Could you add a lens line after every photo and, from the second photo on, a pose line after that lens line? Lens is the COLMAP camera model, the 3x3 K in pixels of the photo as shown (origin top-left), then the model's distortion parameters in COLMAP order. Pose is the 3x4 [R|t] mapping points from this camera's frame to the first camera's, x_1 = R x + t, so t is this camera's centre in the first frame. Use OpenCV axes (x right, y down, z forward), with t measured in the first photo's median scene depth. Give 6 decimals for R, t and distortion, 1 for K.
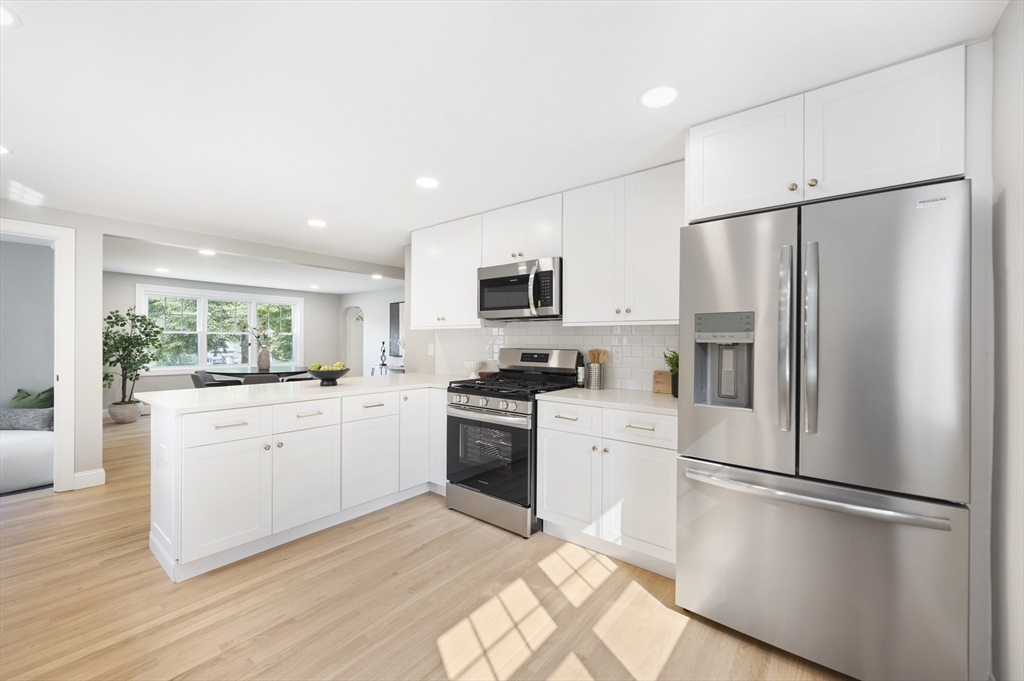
lens RADIAL K [[410.1, 0, 510.9], [0, 410.1, 342.4], [0, 0, 1]] dist [0.000028, 0.000153]
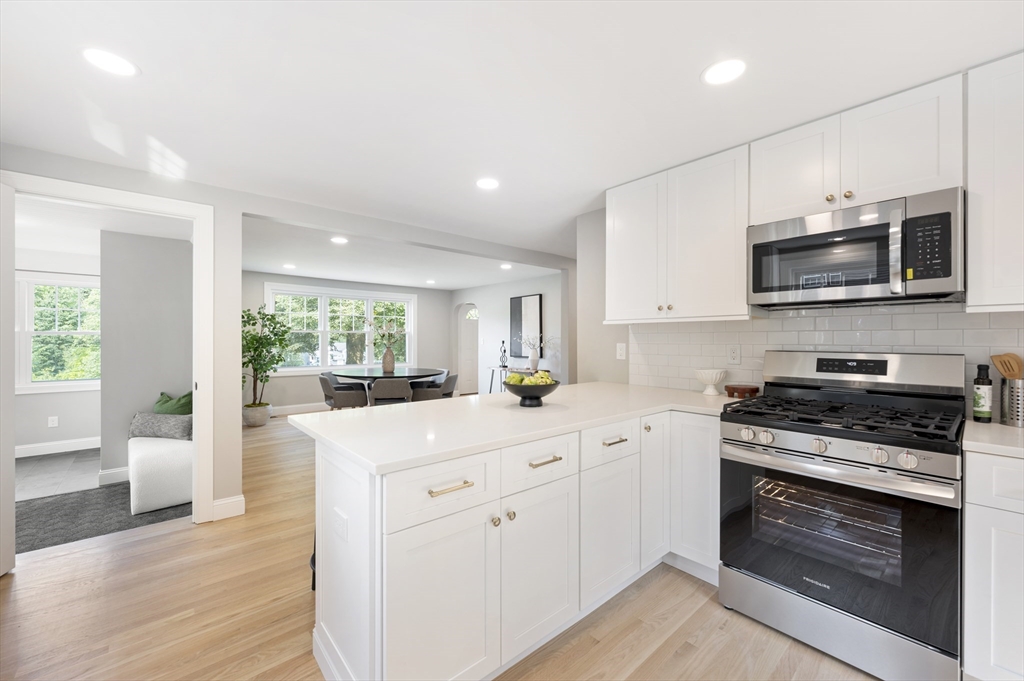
lens RADIAL K [[408.6, 0, 512.0], [0, 408.6, 340.5], [0, 0, 1]] dist [-0.000214, -0.000234]
pose [[0.984109, -0.003157, -0.177540, -0.275010], [0.002963, 0.999995, -0.001357, -0.002069], [0.177543, 0.000809, 0.984113, 0.251064]]
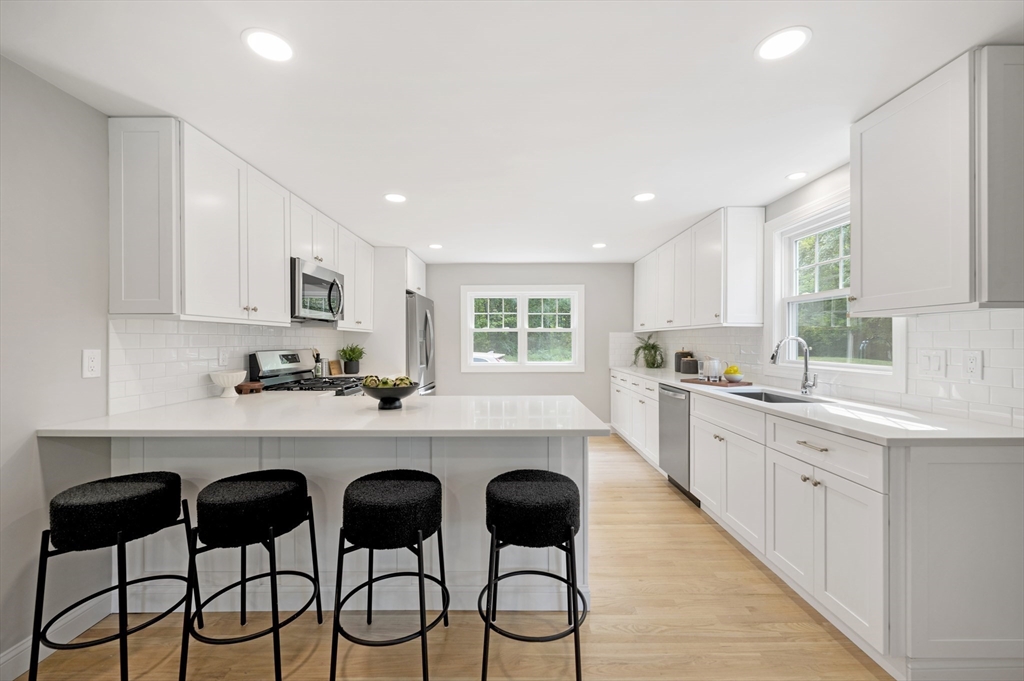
lens RADIAL K [[408.6, 0, 512.0], [0, 408.6, 340.5], [0, 0, 1]] dist [-0.000214, -0.000234]
pose [[-0.627017, -0.002309, 0.779002, -0.860189], [0.002792, 0.999983, 0.005212, -0.007948], [-0.779001, 0.005443, -0.627000, 0.988123]]
